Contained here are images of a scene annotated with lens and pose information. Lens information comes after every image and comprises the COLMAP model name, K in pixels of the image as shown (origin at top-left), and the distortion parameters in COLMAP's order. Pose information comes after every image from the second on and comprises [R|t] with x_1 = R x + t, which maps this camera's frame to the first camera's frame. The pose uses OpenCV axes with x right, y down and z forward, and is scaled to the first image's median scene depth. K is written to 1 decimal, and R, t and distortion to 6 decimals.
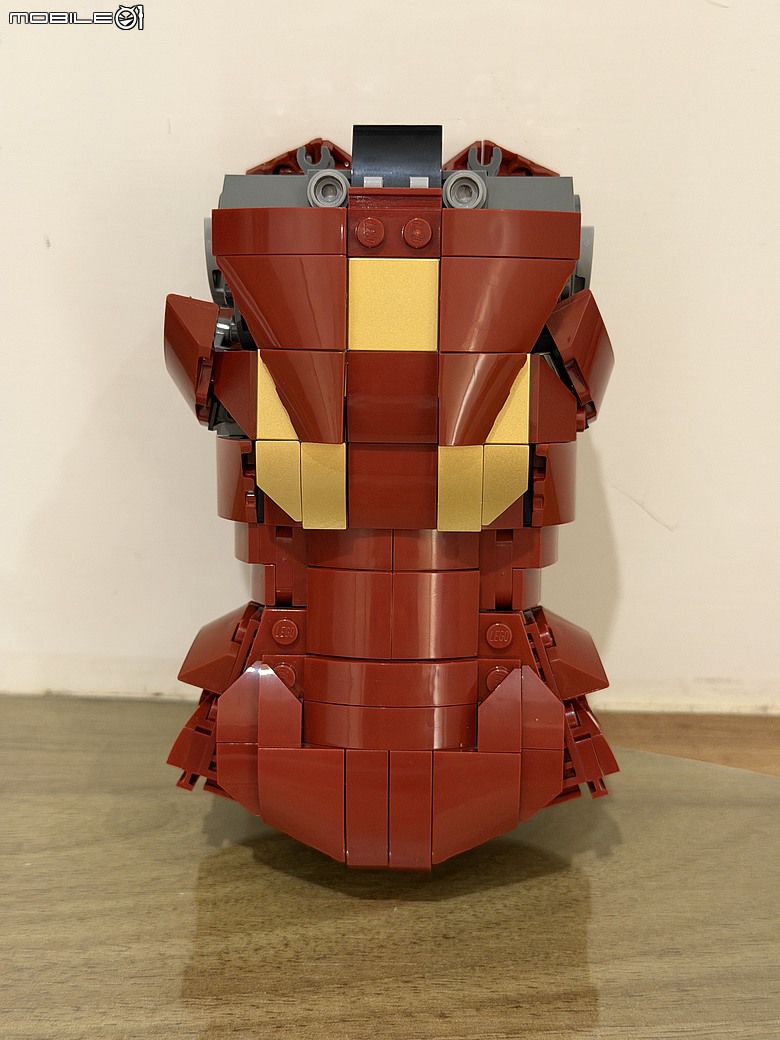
lens RADIAL K [[1459.5, 0, 390.0], [0, 1459.5, 520.0], [0, 0, 1]] dist [0.182034, -0.488748]
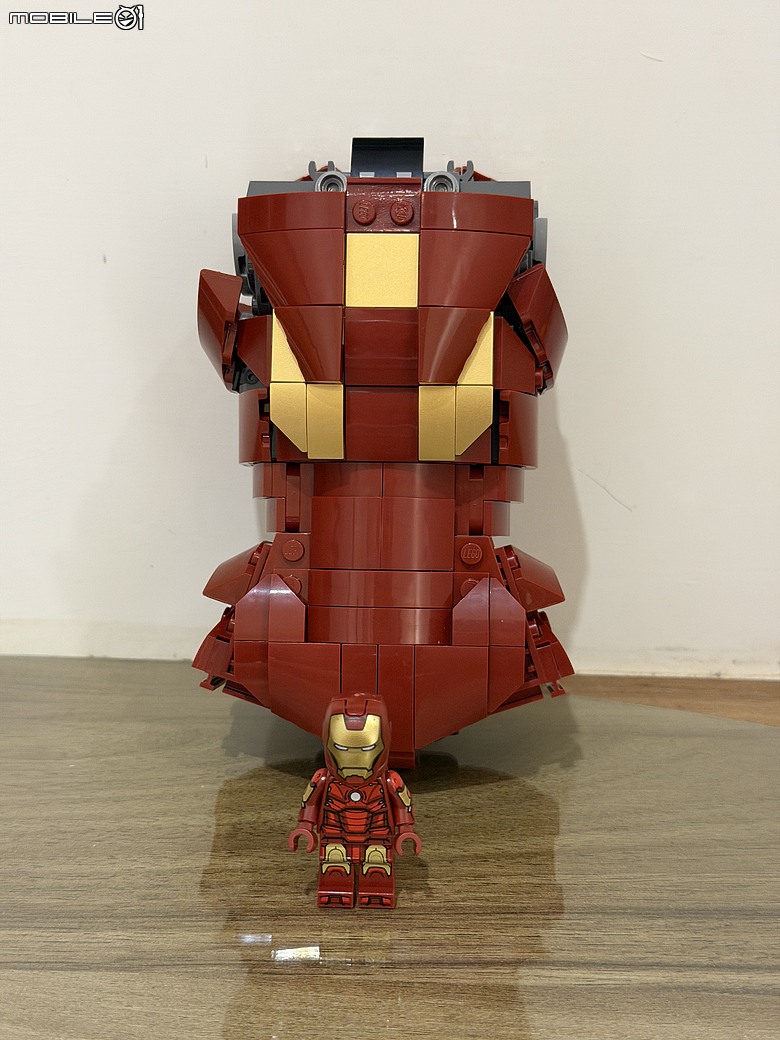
lens RADIAL K [[1459.5, 0, 390.0], [0, 1459.5, 520.0], [0, 0, 1]] dist [0.182034, -0.488748]
pose [[0.999739, 0.004382, -0.022440, 0.034682], [-0.007169, 0.992046, -0.125673, 0.201847], [0.021711, 0.125801, 0.991818, -0.189888]]
